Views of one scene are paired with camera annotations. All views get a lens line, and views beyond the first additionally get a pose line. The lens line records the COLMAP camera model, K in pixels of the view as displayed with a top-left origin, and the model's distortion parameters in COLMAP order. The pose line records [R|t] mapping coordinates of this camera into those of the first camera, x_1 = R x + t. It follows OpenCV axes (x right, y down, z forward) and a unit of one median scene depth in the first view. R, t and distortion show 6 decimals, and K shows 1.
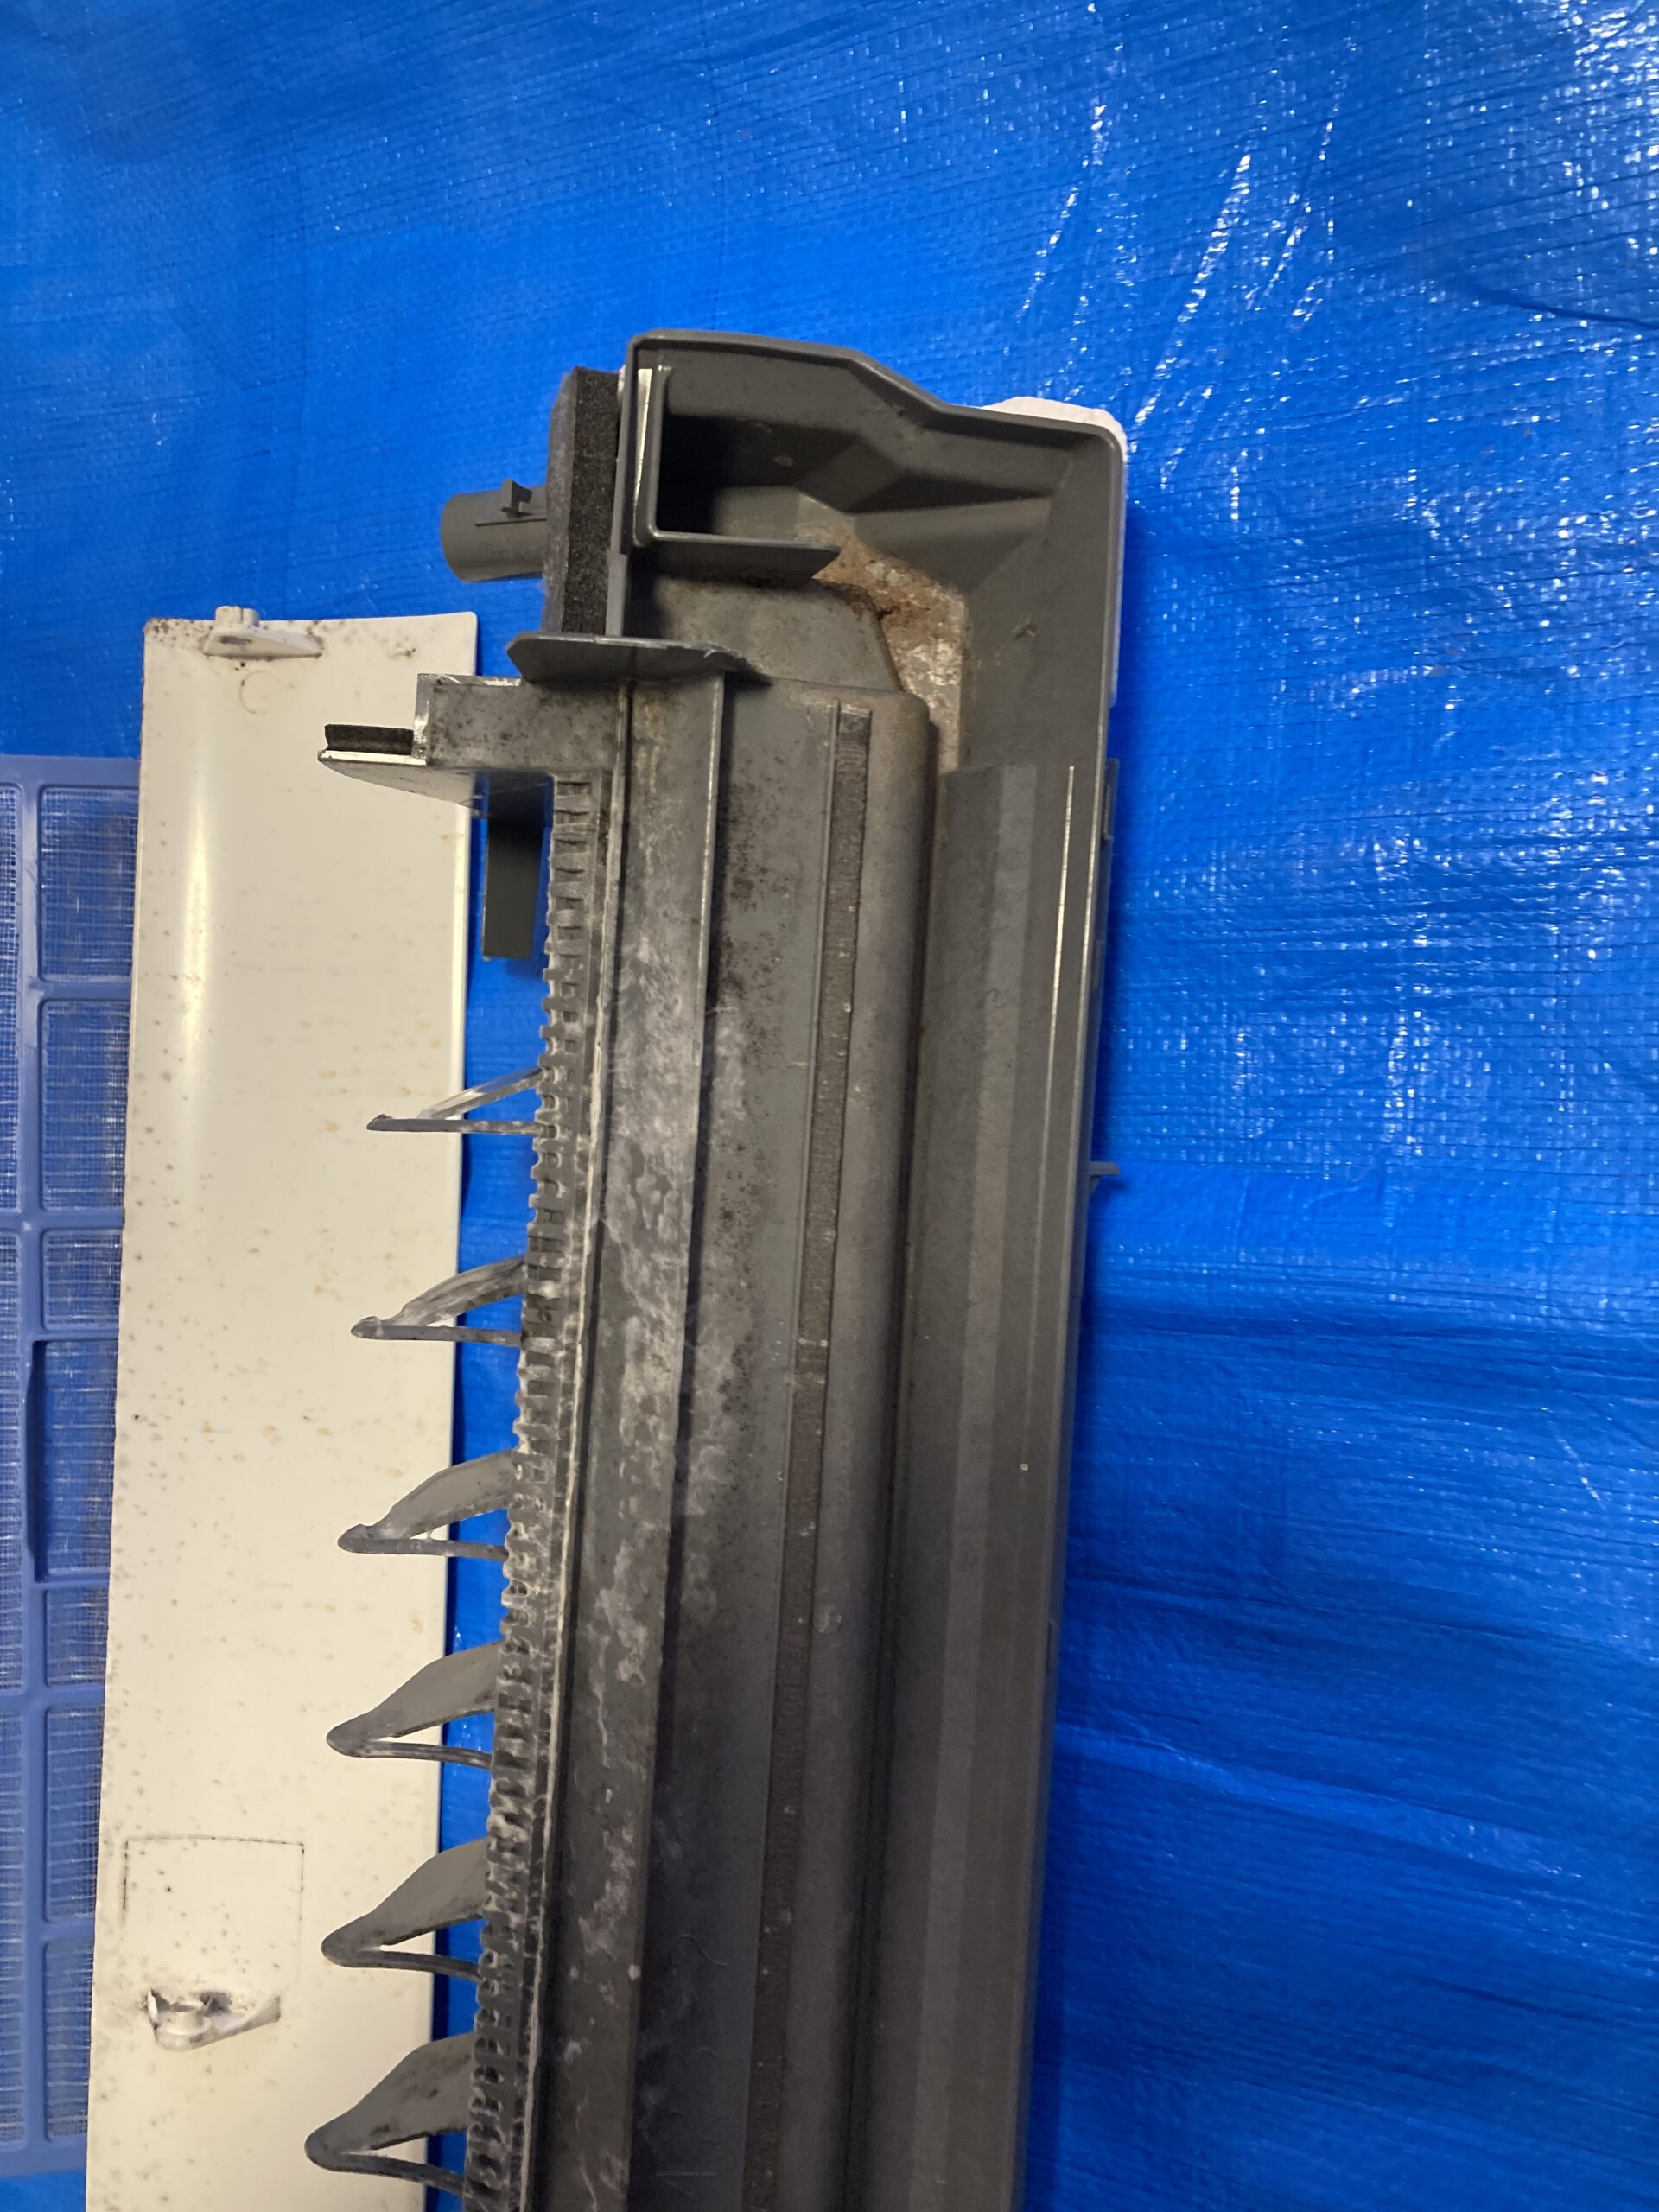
lens RADIAL K [[1811.3, 0, 829.5], [0, 1811.3, 1106.0], [0, 0, 1]] dist [0.006332, 0.008179]
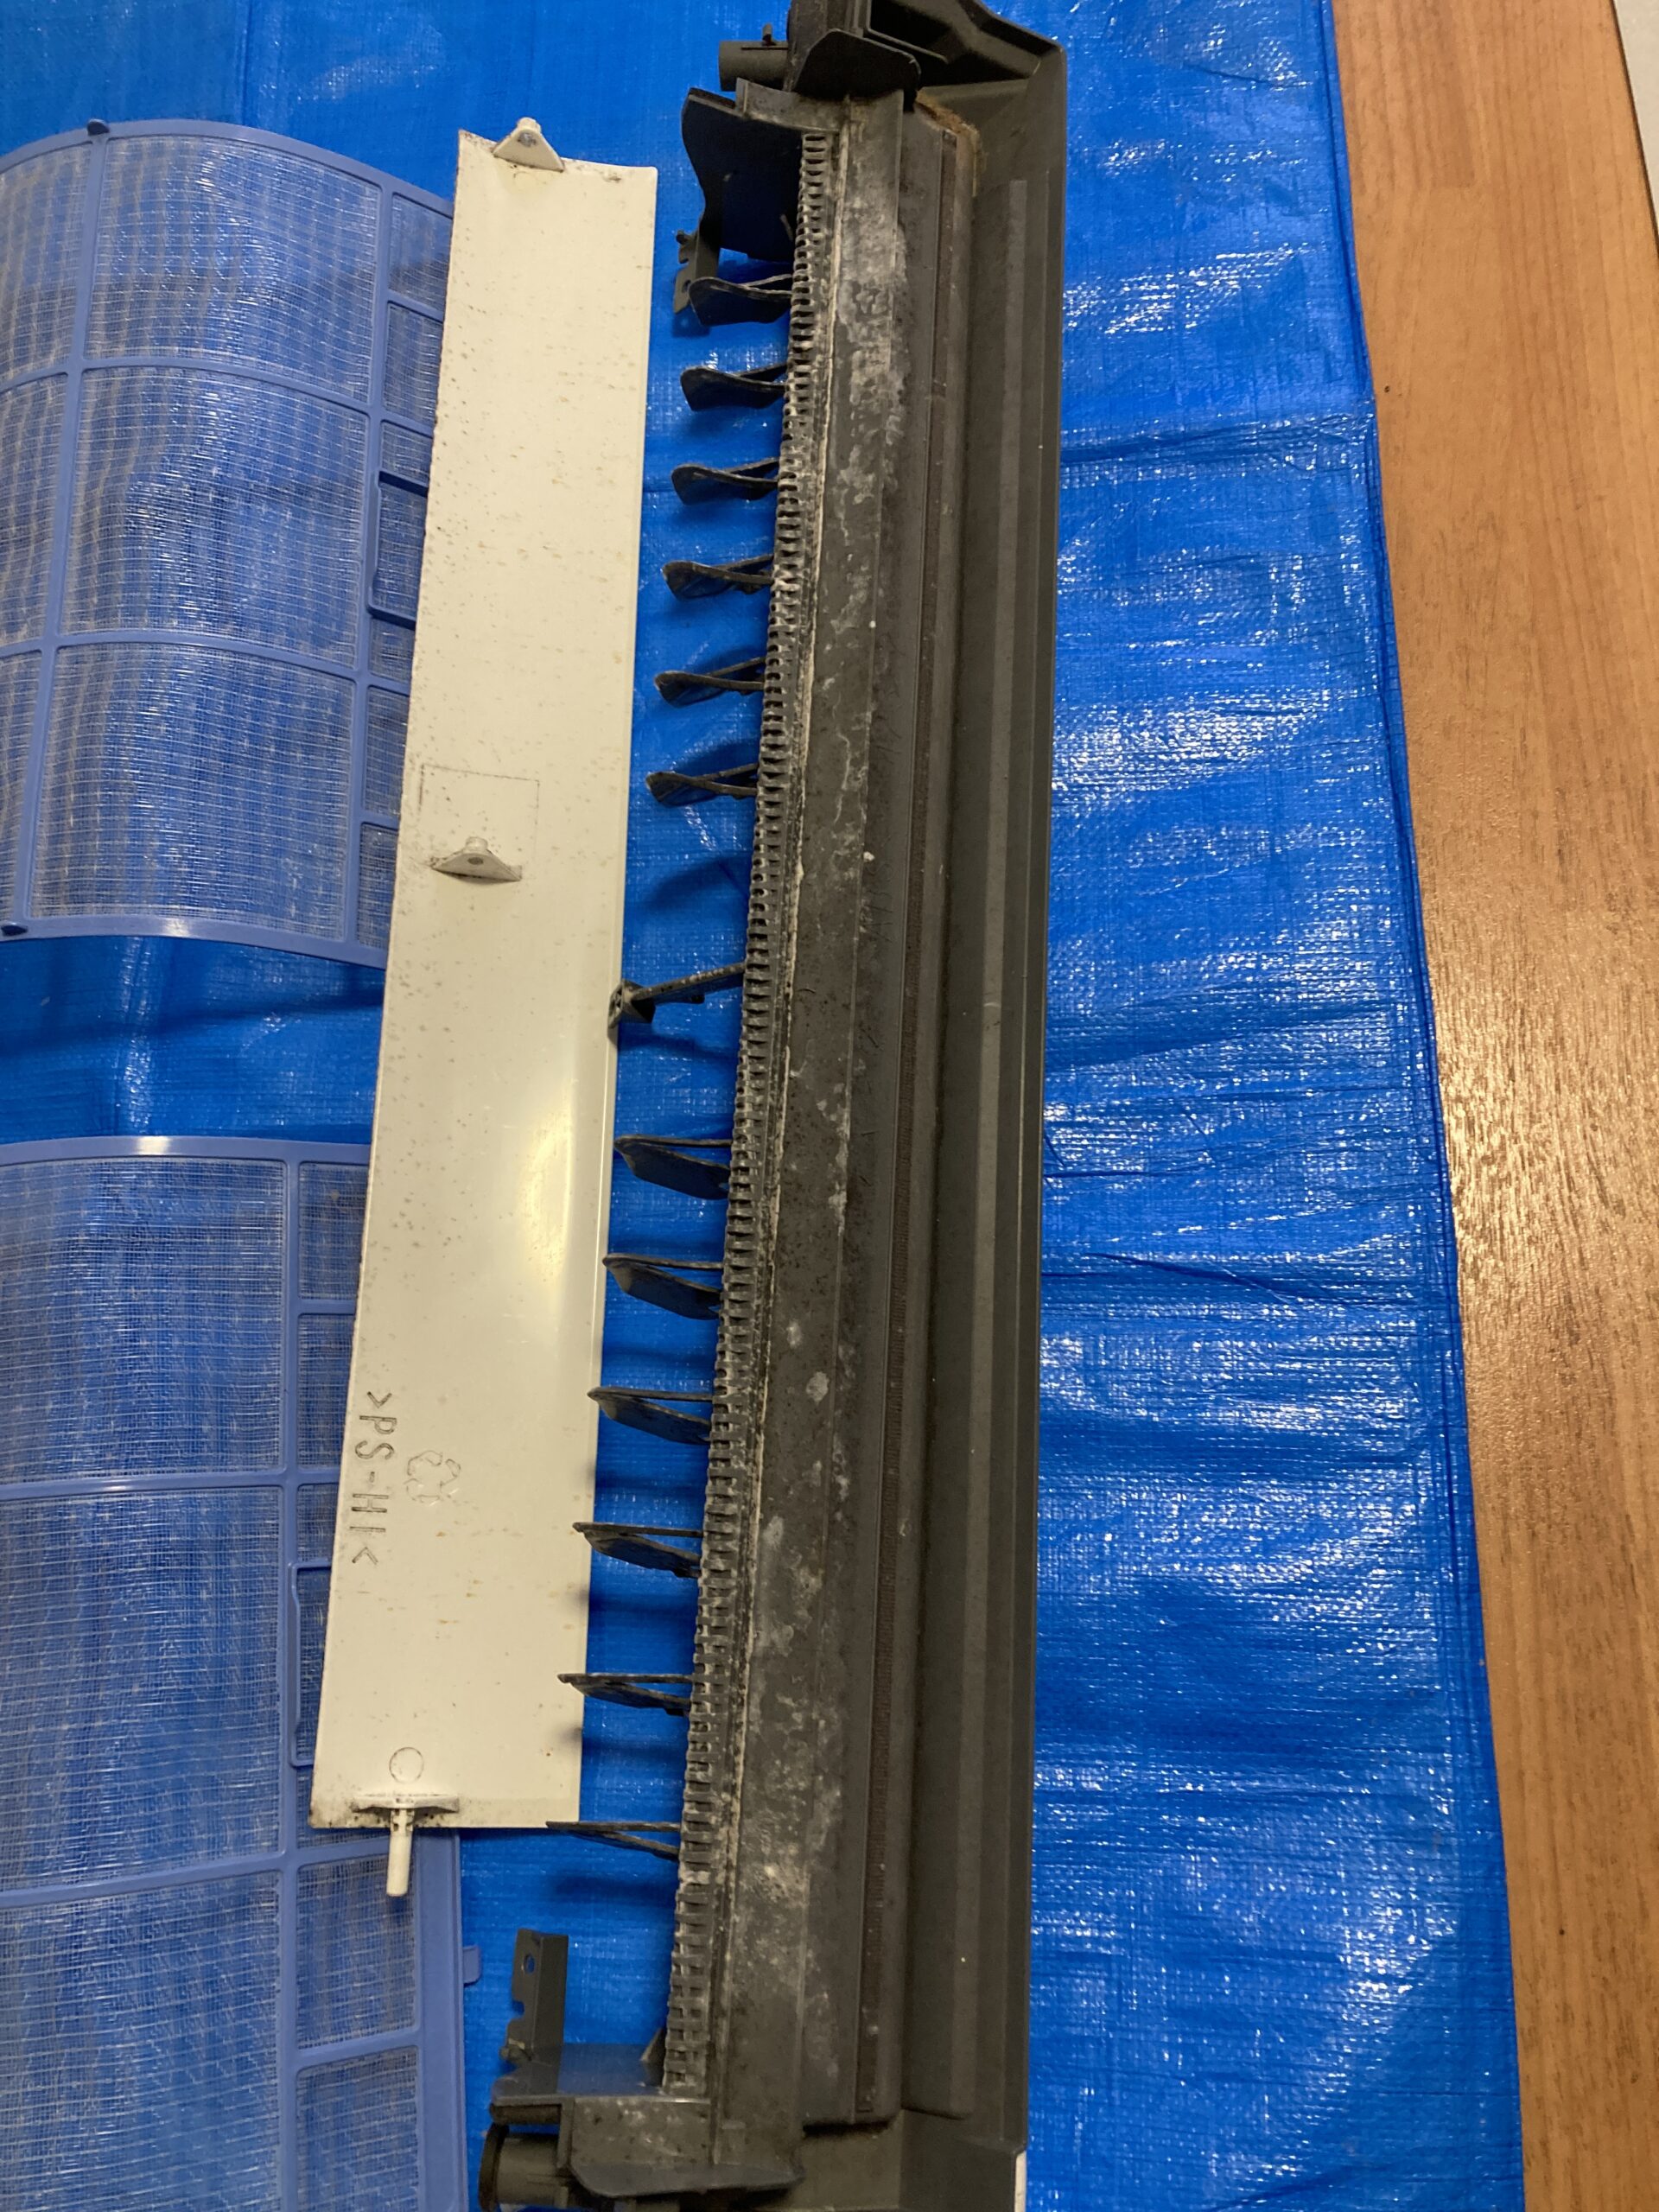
lens RADIAL K [[1811.3, 0, 829.5], [0, 1811.3, 1106.0], [0, 0, 1]] dist [0.006332, 0.008179]
pose [[0.933939, 0.089508, 0.346043, -0.735575], [0.010085, 0.961153, -0.275831, 1.431167], [-0.357289, 0.261099, 0.896756, -0.550919]]
